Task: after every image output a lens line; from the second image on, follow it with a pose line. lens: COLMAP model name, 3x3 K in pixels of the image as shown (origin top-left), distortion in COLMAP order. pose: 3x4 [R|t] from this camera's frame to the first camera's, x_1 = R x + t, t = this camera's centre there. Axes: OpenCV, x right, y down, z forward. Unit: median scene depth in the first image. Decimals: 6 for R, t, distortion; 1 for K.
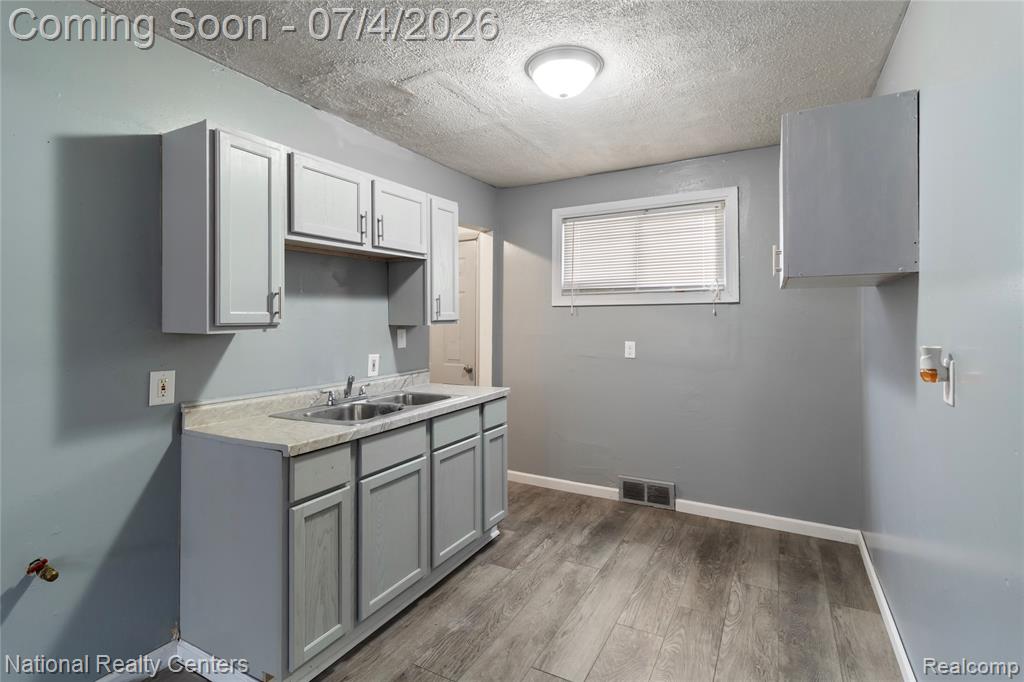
lens RADIAL K [[488.1, 0, 515.2], [0, 488.1, 315.7], [0, 0, 1]] dist [0.004829, 0.000896]
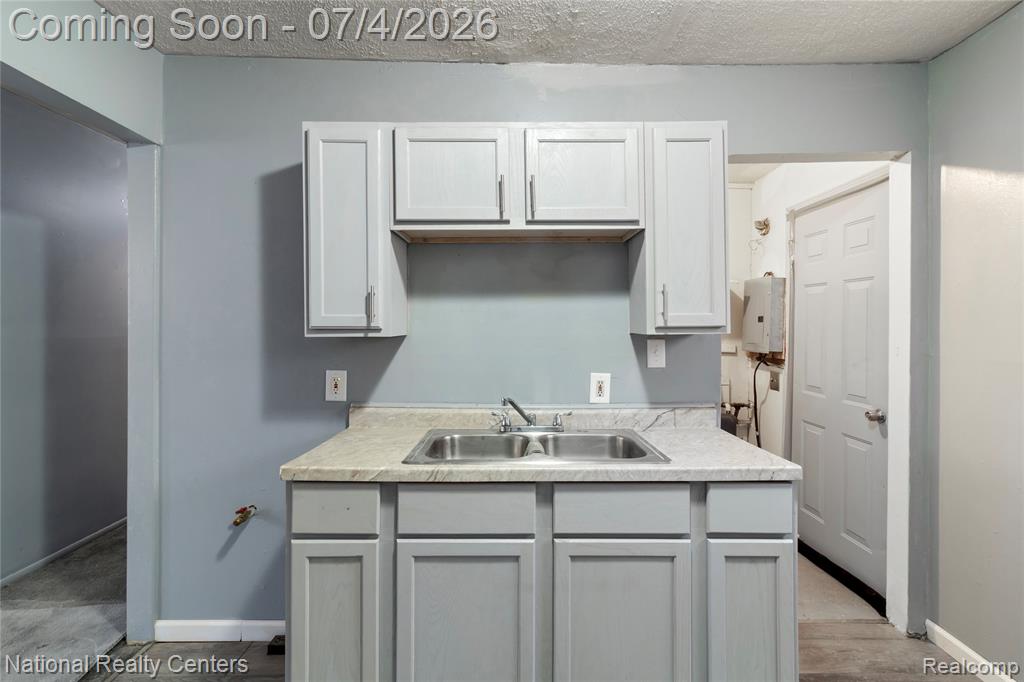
lens RADIAL K [[488.1, 0, 518.9], [0, 488.1, 337.4], [0, 0, 1]] dist [0.004829, 0.000896]
pose [[0.487130, 0.020930, -0.873079, 0.286963], [0.000557, 0.999705, 0.024276, 0.008570], [0.873329, -0.012312, 0.486974, 0.550785]]
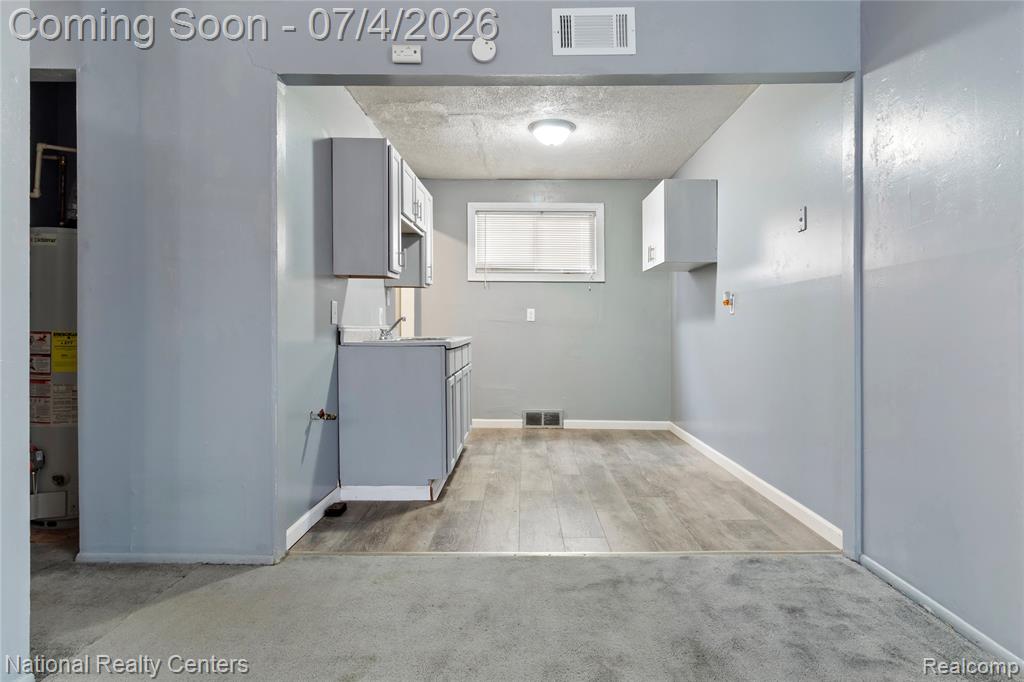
lens RADIAL K [[568.2, 0, 552.6], [0, 568.2, 313.9], [0, 0, 1]] dist [0.011115, 0.000285]
pose [[0.869600, 0.013984, 0.493558, -0.634676], [-0.013279, 0.999900, -0.004934, 0.096942], [-0.493578, -0.002263, 0.869699, -0.506329]]
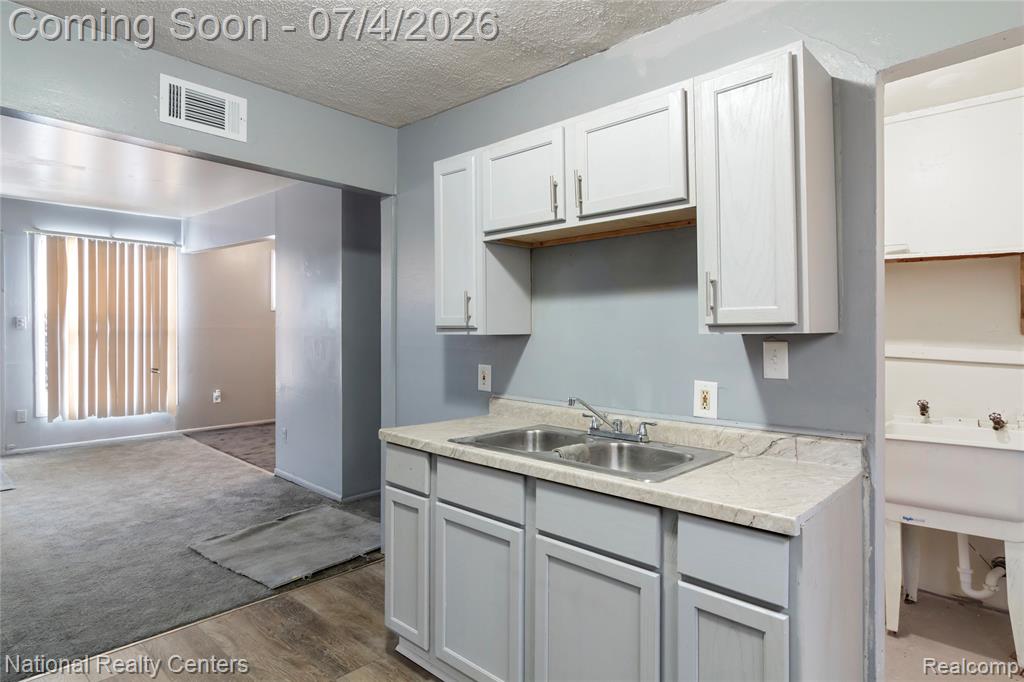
lens RADIAL K [[568.2, 0, 518.7], [0, 568.2, 339.8], [0, 0, 1]] dist [0.011115, 0.000285]
pose [[-0.245205, 0.019703, -0.969271, 0.451494], [0.002990, 0.999804, 0.019567, 0.013909], [0.969467, 0.001899, -0.245216, 0.963069]]
